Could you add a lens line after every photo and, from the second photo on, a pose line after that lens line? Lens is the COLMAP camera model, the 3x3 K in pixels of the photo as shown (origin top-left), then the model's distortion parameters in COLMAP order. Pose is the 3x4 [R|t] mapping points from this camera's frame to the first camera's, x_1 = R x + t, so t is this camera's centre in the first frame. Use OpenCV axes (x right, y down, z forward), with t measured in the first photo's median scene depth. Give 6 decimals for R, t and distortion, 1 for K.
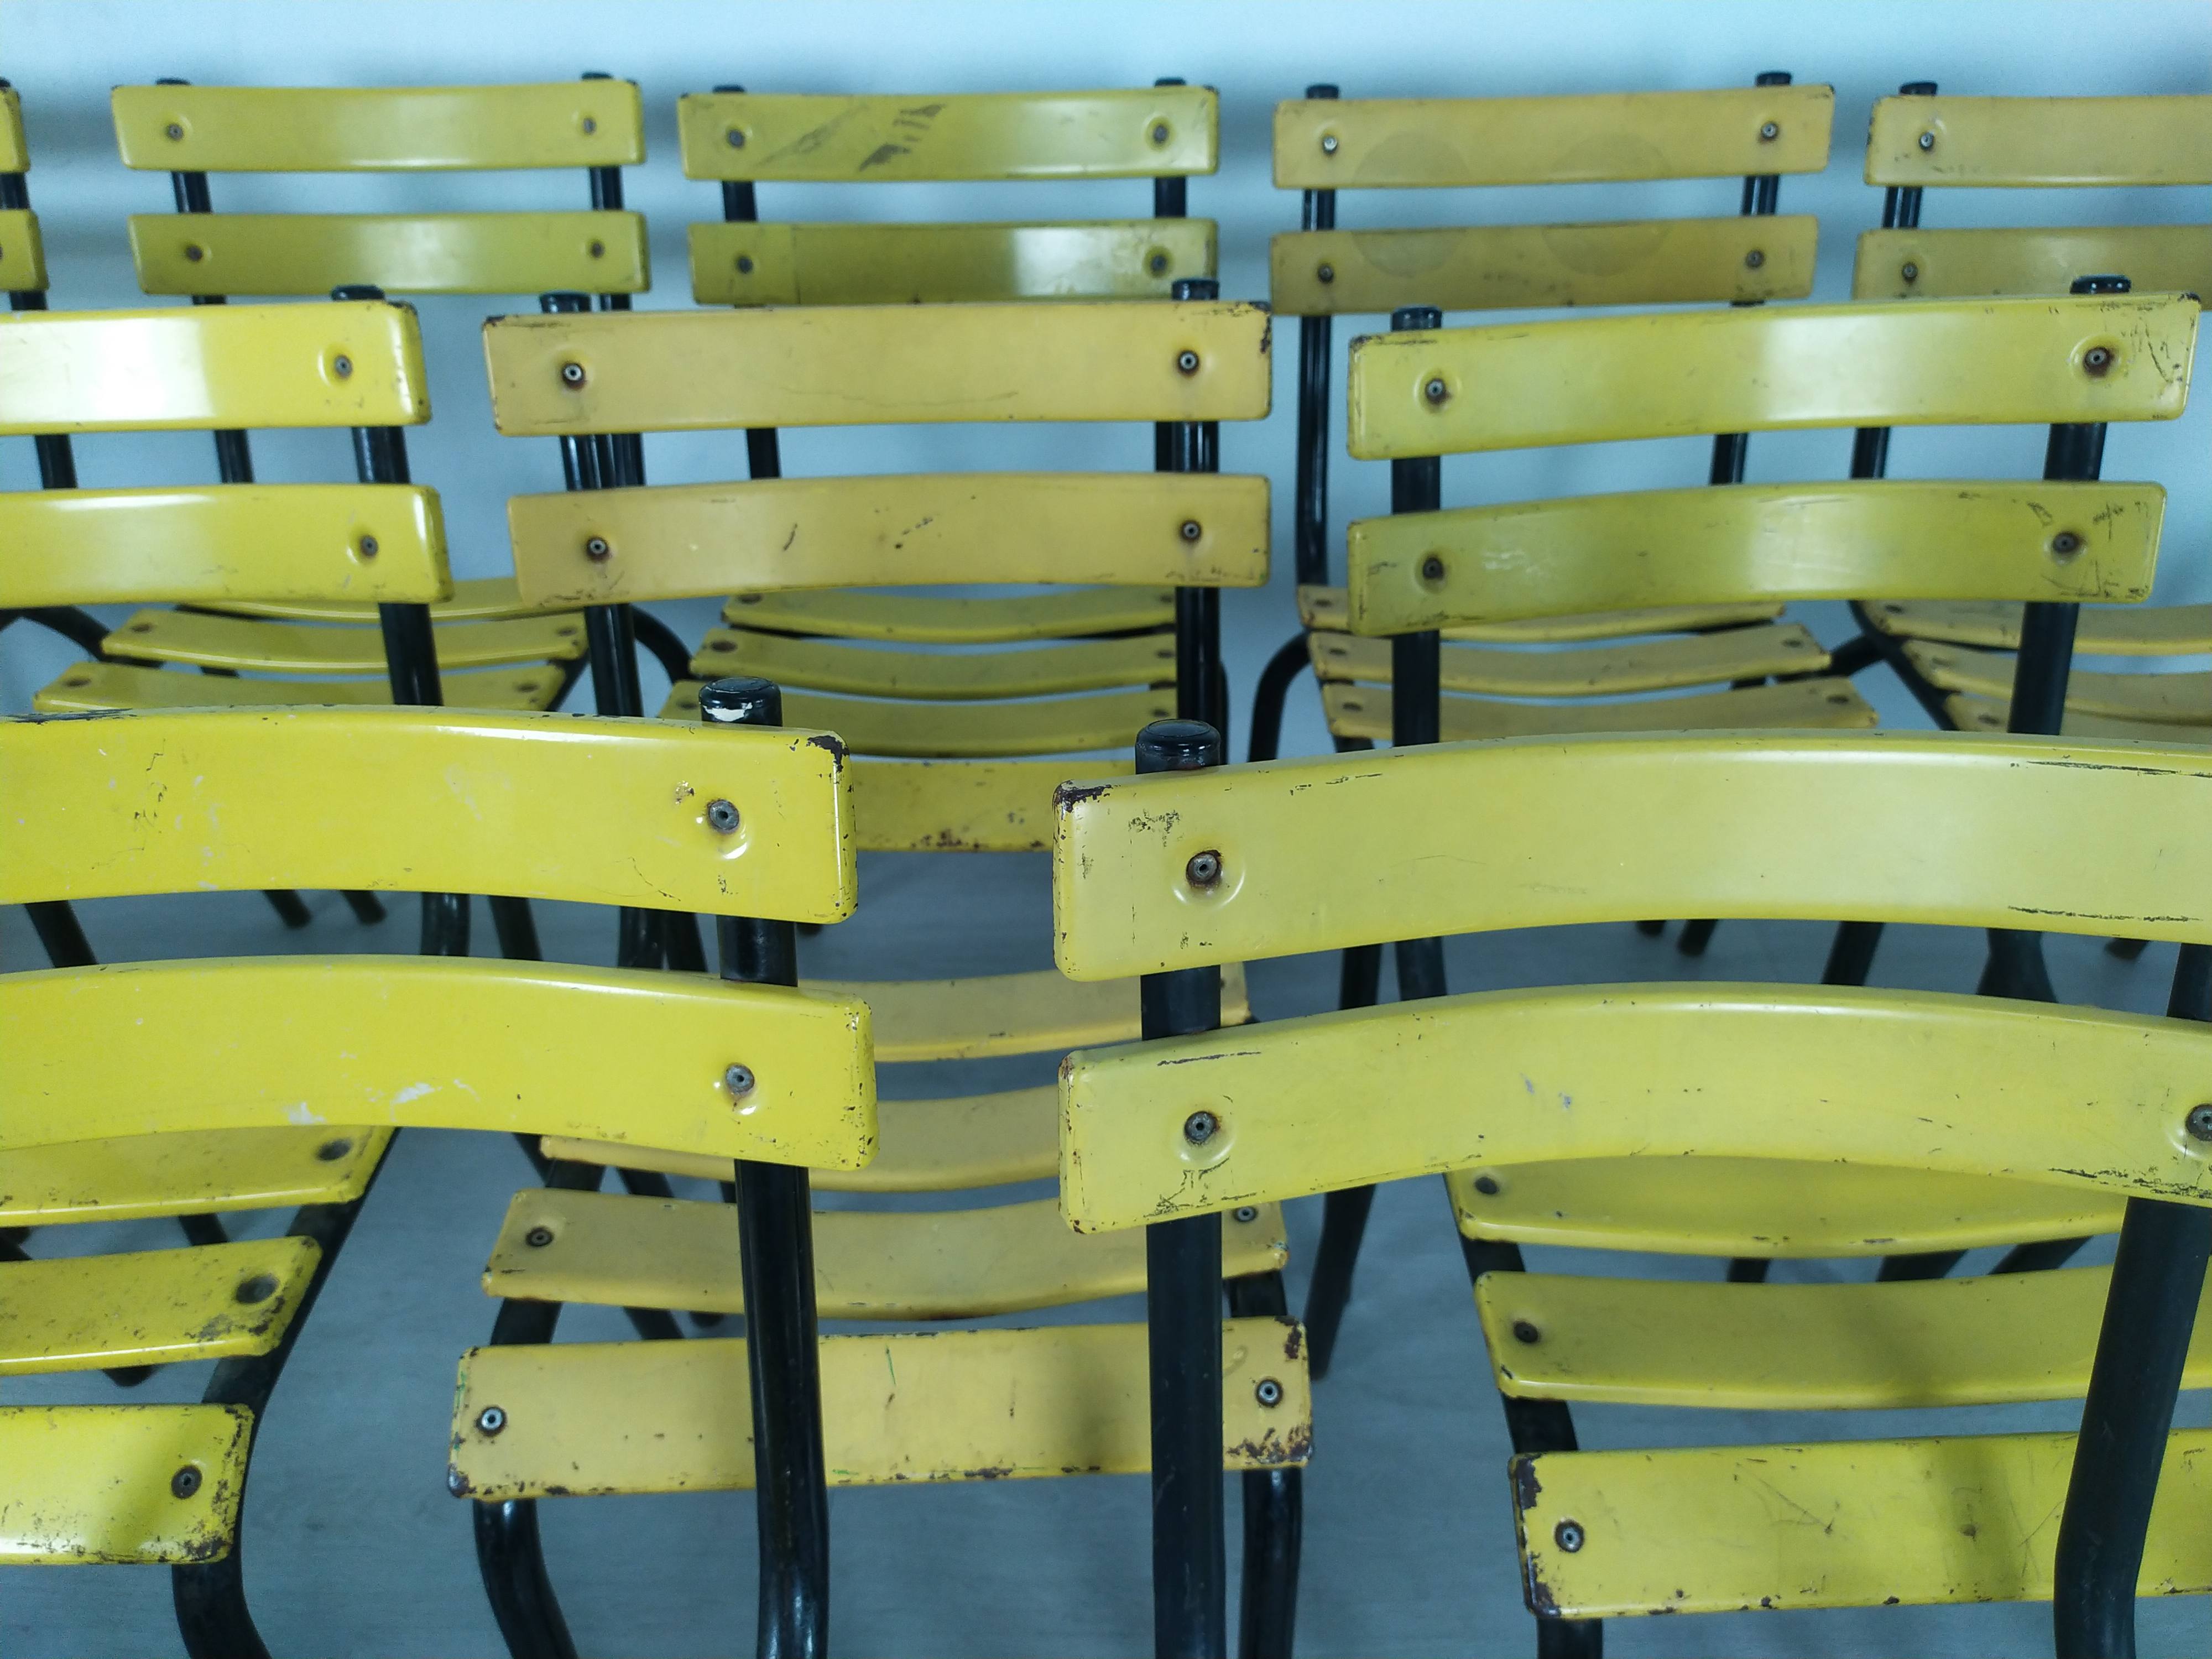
lens RADIAL K [[1622.1, 0, 1106.0], [0, 1622.1, 829.5], [0, 0, 1]] dist [0.049401, -0.059350]
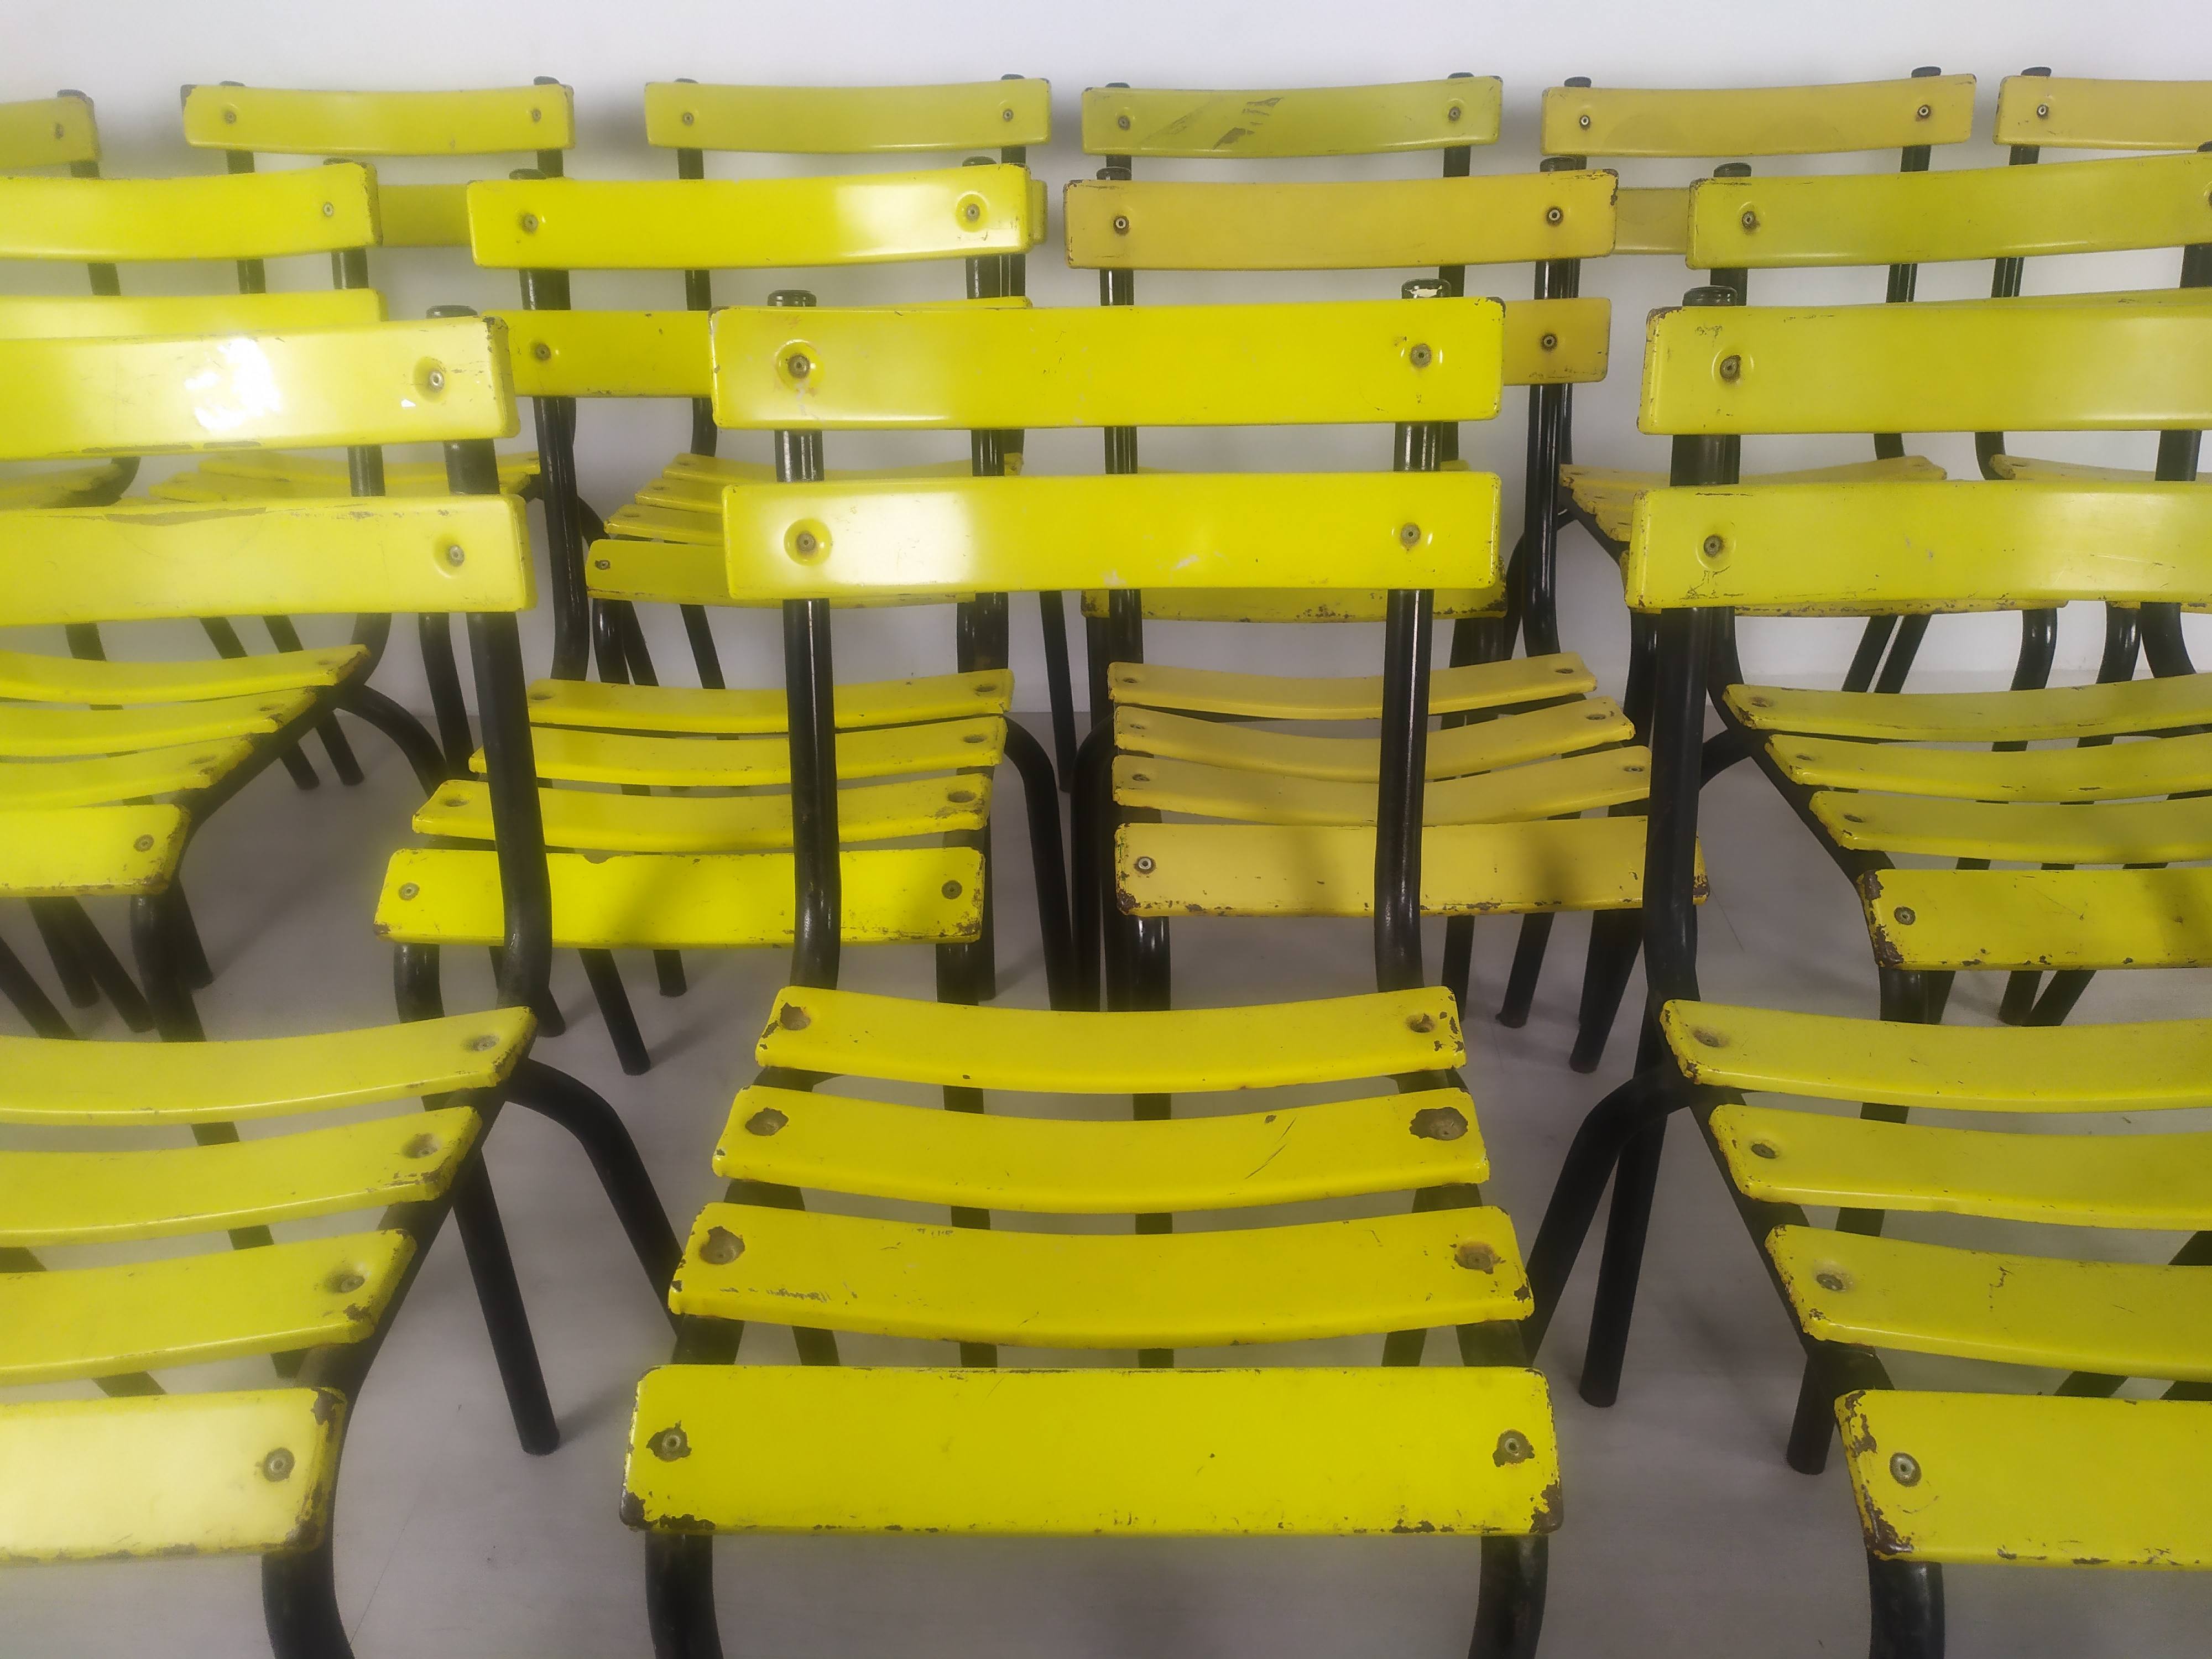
lens RADIAL K [[1622.1, 0, 1106.0], [0, 1622.1, 829.5], [0, 0, 1]] dist [0.049401, -0.059350]
pose [[0.999875, 0.007727, -0.013772, -0.393249], [-0.008892, 0.996199, -0.086646, 0.459893], [0.013050, 0.086758, 0.996144, -0.457566]]
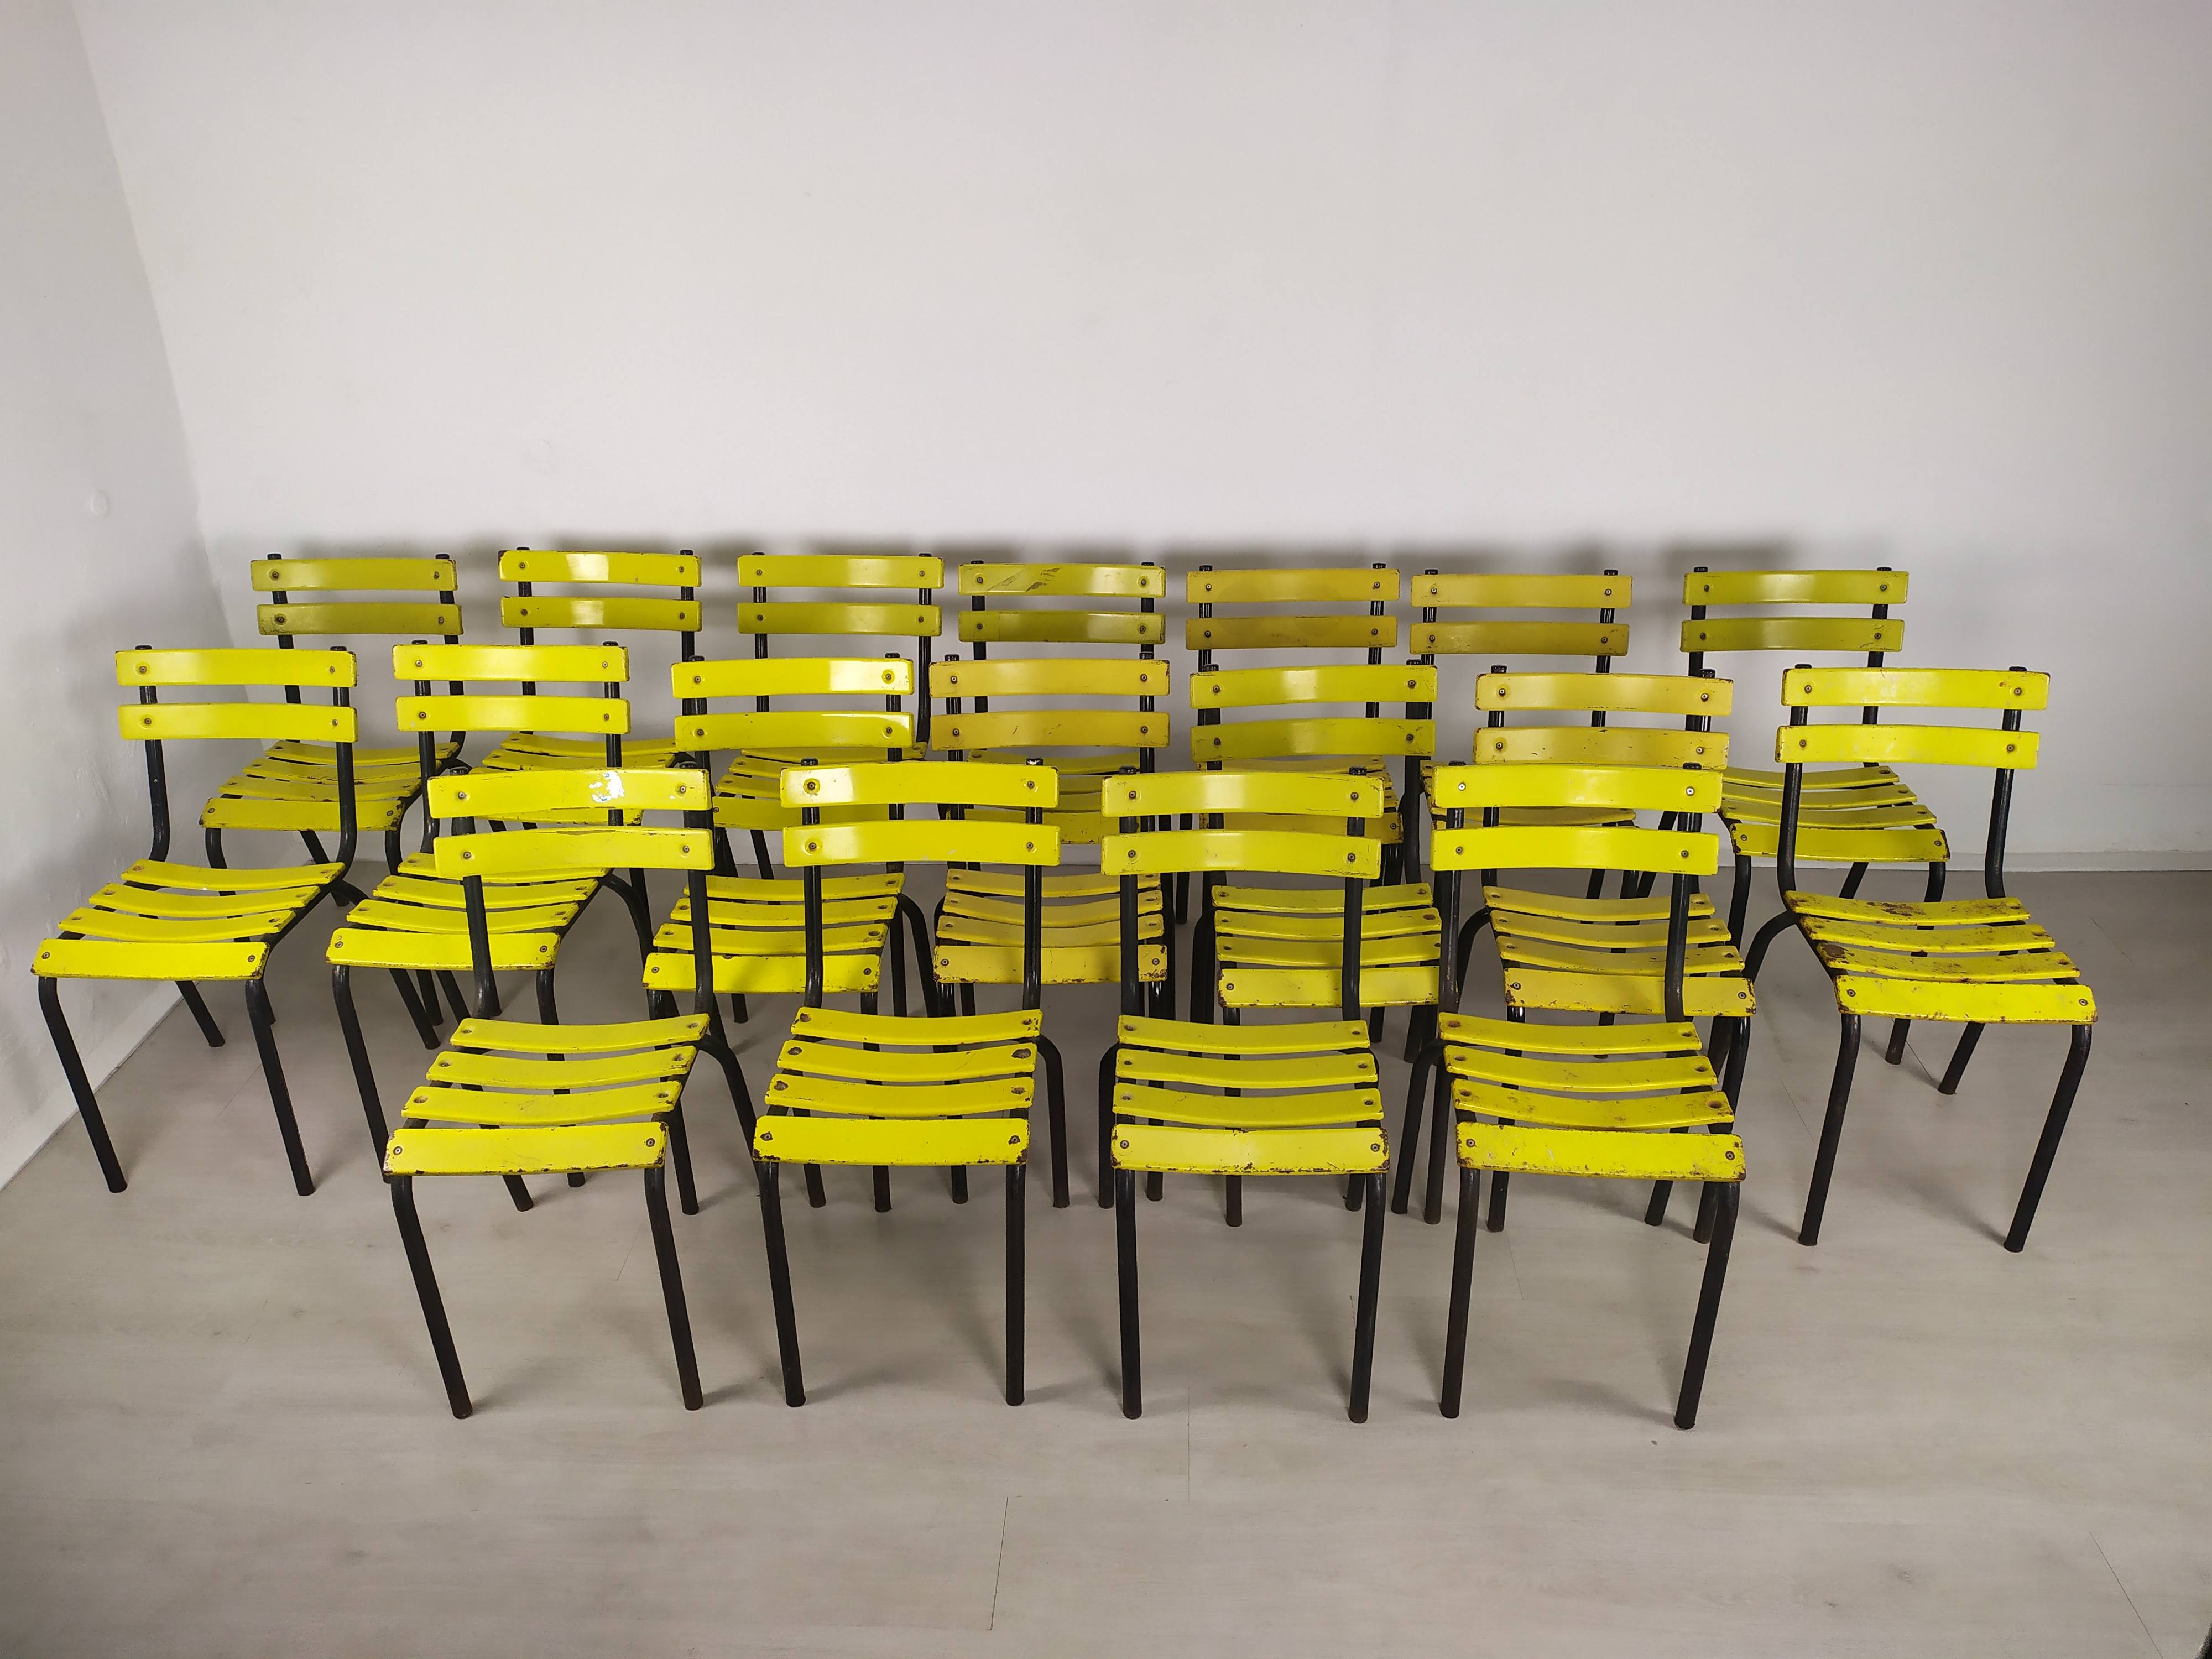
lens RADIAL K [[1622.1, 0, 1106.0], [0, 1622.1, 829.5], [0, 0, 1]] dist [0.049401, -0.059350]
pose [[0.999643, 0.018090, -0.019676, 0.055891], [-0.020492, 0.991347, -0.129660, 0.536317], [0.017160, 0.130017, 0.991363, -2.693658]]
